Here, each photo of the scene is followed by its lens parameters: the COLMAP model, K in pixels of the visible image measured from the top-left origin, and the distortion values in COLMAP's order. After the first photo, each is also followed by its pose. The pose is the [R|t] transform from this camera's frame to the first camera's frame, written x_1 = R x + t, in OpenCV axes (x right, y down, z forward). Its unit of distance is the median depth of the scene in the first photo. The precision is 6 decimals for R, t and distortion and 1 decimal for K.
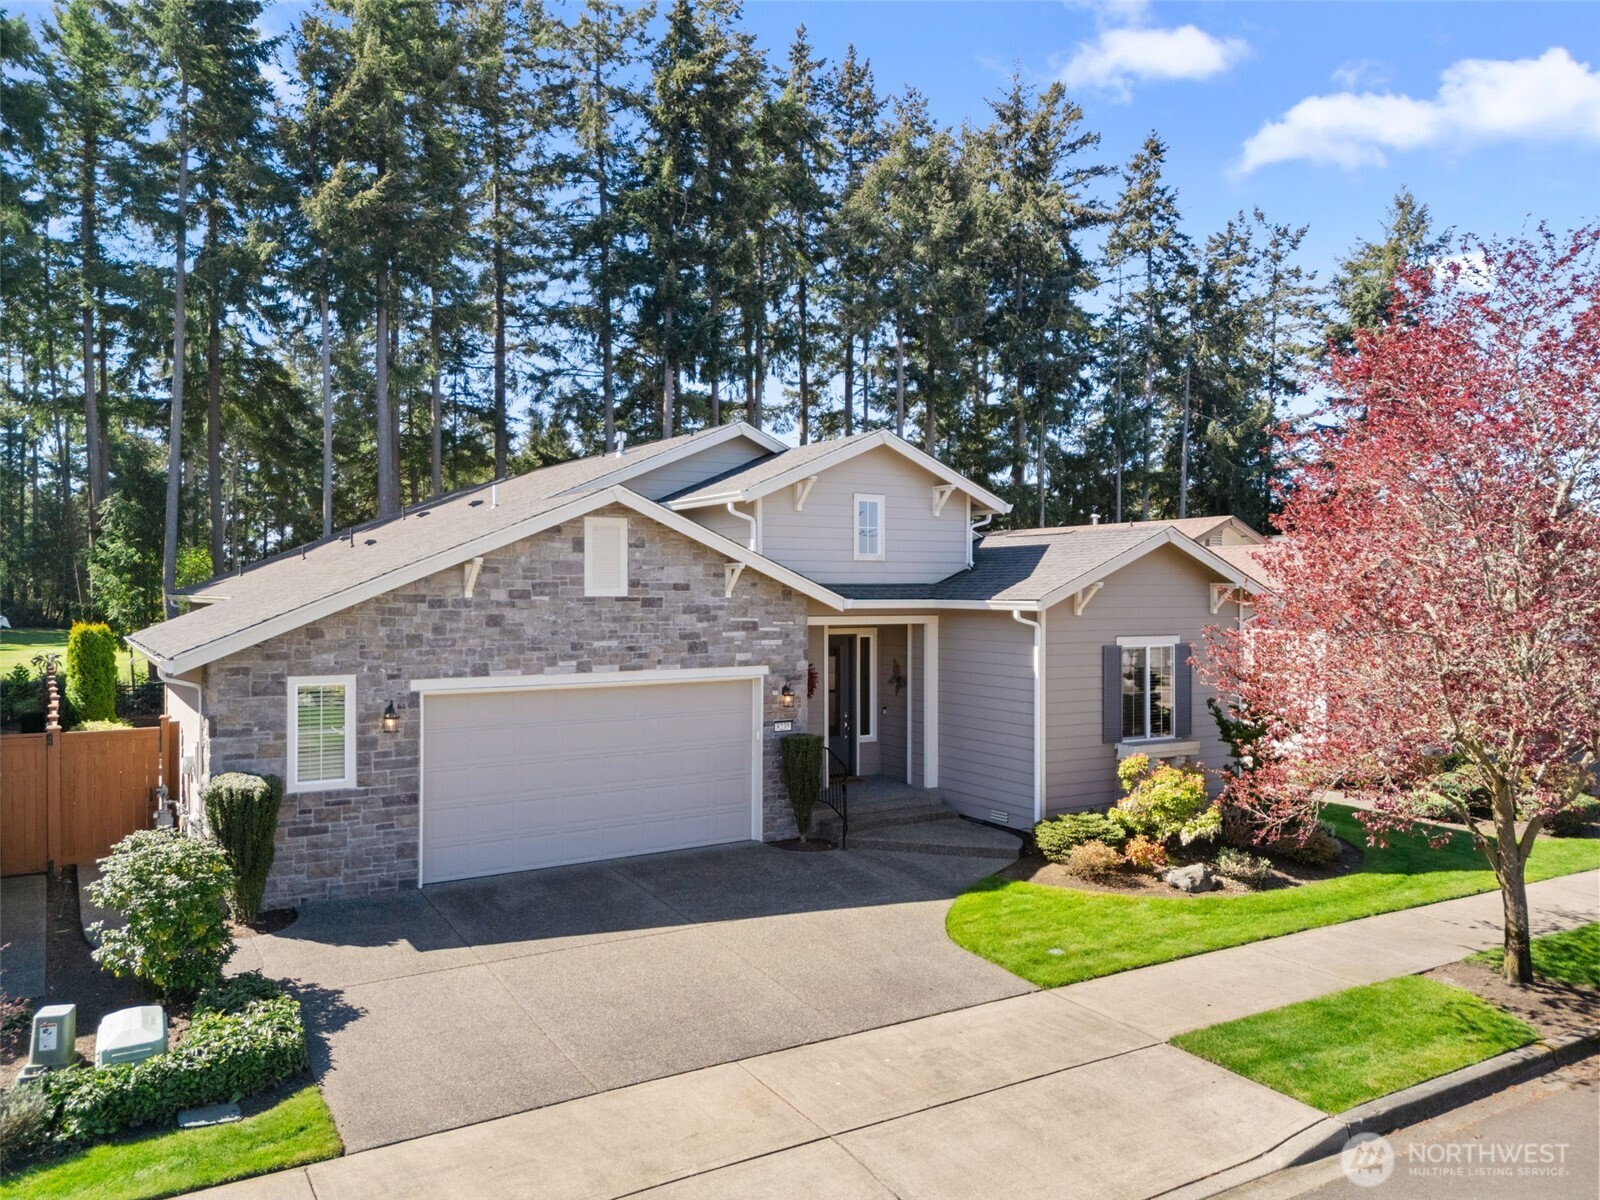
lens RADIAL K [[1113.2, 0, 797.1], [0, 1113.2, 528.7], [0, 0, 1]] dist [0.023225, 0.000681]
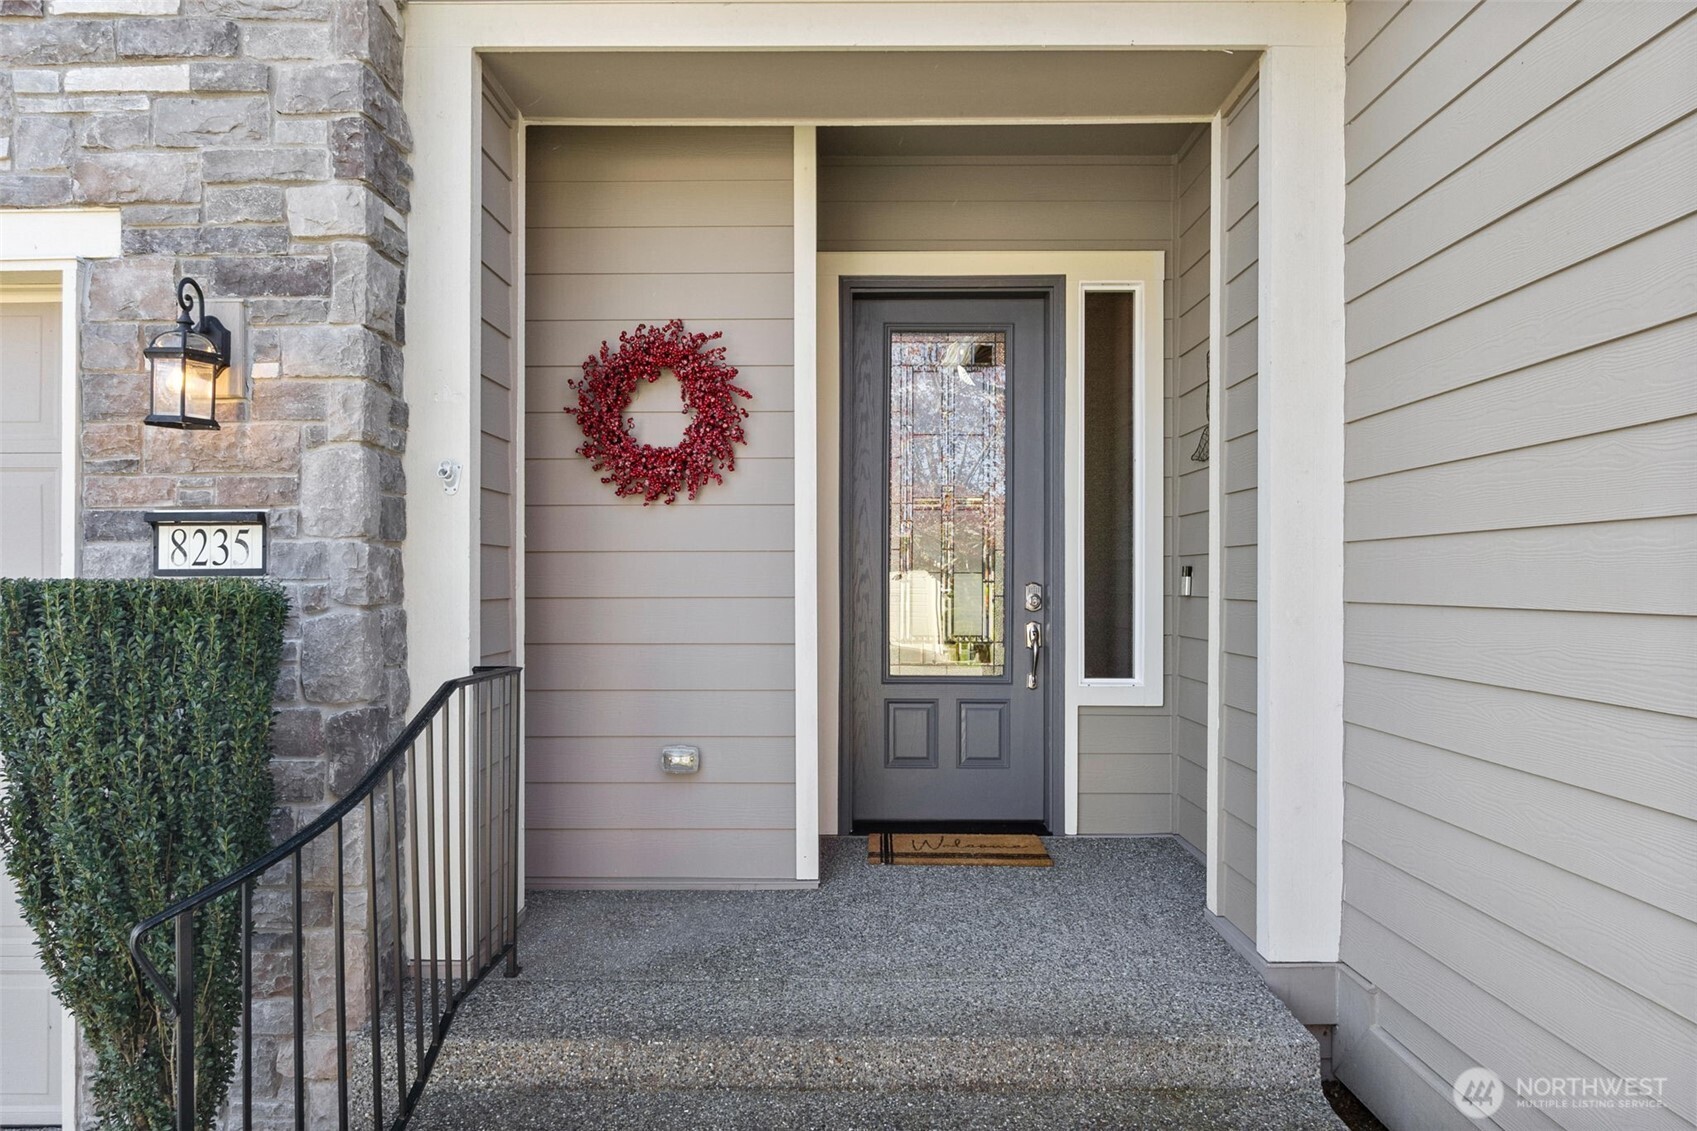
lens RADIAL K [[1098.4, 0, 843.2], [0, 1098.4, 557.6], [0, 0, 1]] dist [-0.008500, -0.001775]
pose [[0.852188, -0.017251, -0.522951, 0.185615], [0.034719, 0.999118, 0.023618, 0.197881], [0.522082, -0.038283, 0.852036, 0.998625]]
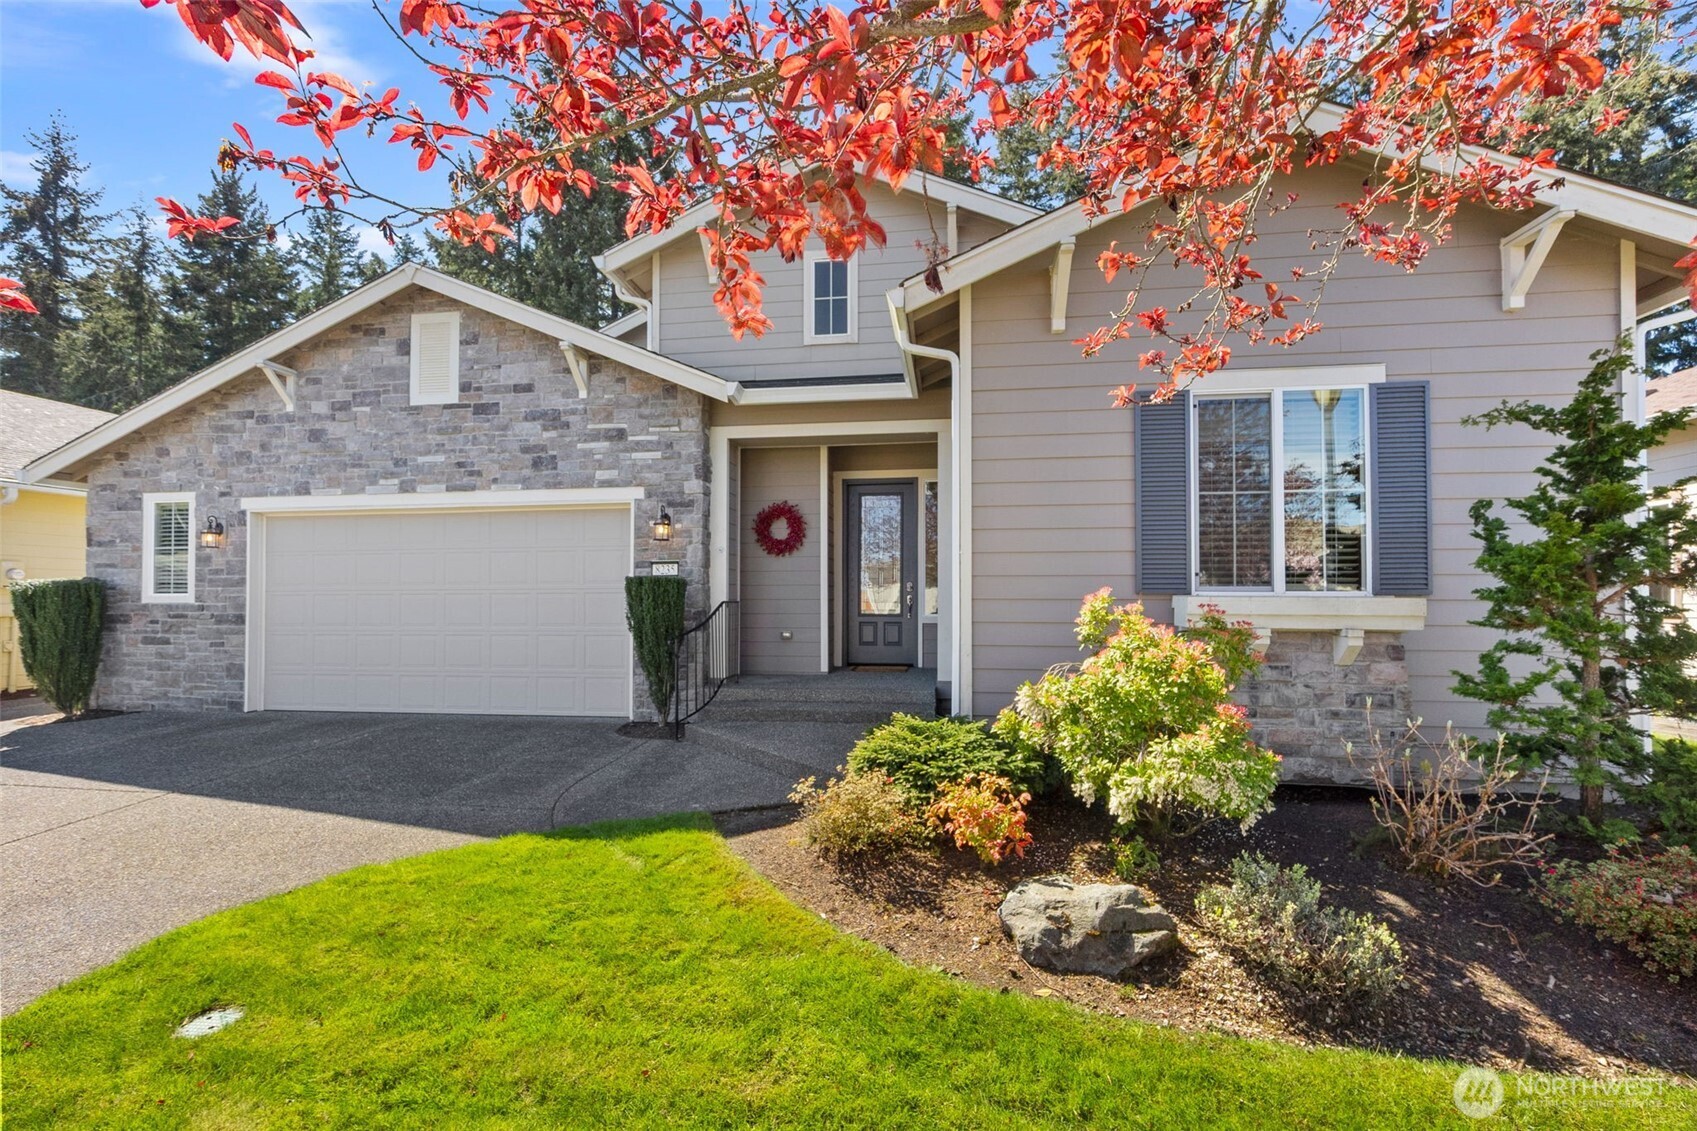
lens RADIAL K [[741.7, 0, 848.5], [0, 741.7, 565.5], [0, 0, 1]] dist [-0.003139, -0.000308]
pose [[0.775150, -0.031606, -0.630986, 0.432146], [0.039835, 0.999206, -0.001114, 0.199684], [0.630520, -0.024271, 0.775793, 0.770531]]
